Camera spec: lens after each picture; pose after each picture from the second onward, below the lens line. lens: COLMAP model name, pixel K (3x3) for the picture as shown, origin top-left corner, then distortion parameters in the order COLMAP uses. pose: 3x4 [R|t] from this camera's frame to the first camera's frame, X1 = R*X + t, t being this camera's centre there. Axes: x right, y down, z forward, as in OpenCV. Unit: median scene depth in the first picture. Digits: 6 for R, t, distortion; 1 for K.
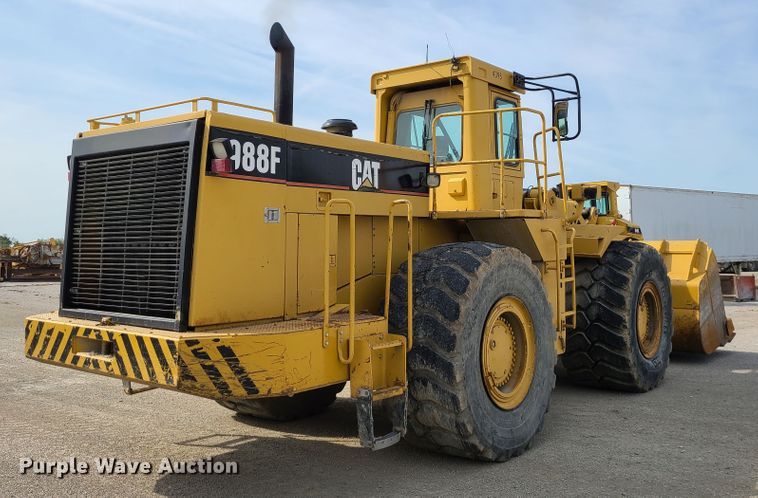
lens RADIAL K [[716.6, 0, 377.4], [0, 716.6, 234.7], [0, 0, 1]] dist [-0.002199, 0.004085]
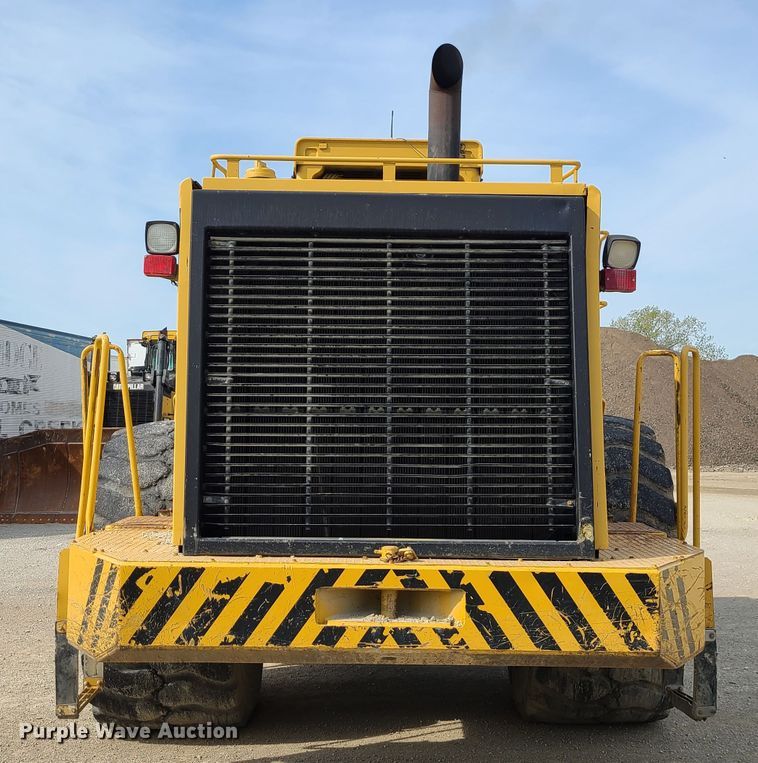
lens RADIAL K [[1079.2, 0, 379.0], [0, 1079.2, 381.5], [0, 0, 1]] dist [0.039228, 0.079856]
pose [[0.779037, 0.032647, 0.626127, -0.875910], [-0.017737, 0.999391, -0.030041, 0.018756], [-0.626727, 0.012297, 0.779142, 0.385414]]
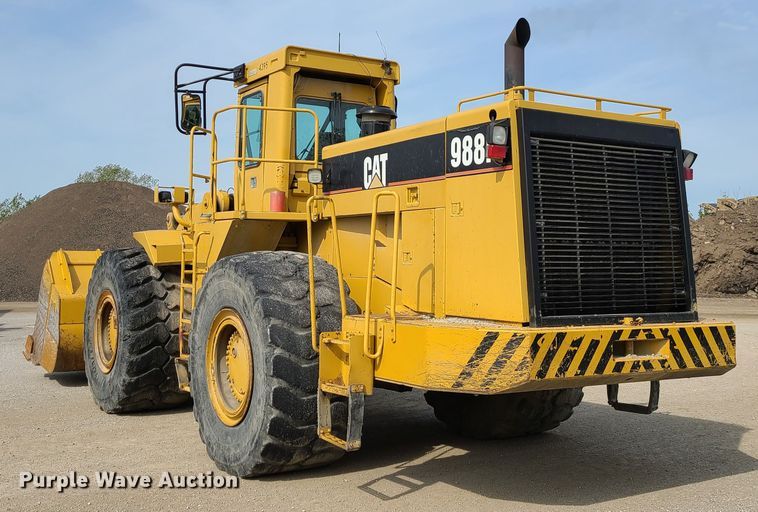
lens RADIAL K [[883.4, 0, 379.0], [0, 883.4, 256.0], [0, 0, 1]] dist [0.085902, -0.020770]
pose [[0.333244, 0.012214, 0.942761, -1.583671], [-0.016074, 0.999844, -0.007272, 0.047793], [-0.942703, -0.012731, 0.333389, 0.913152]]
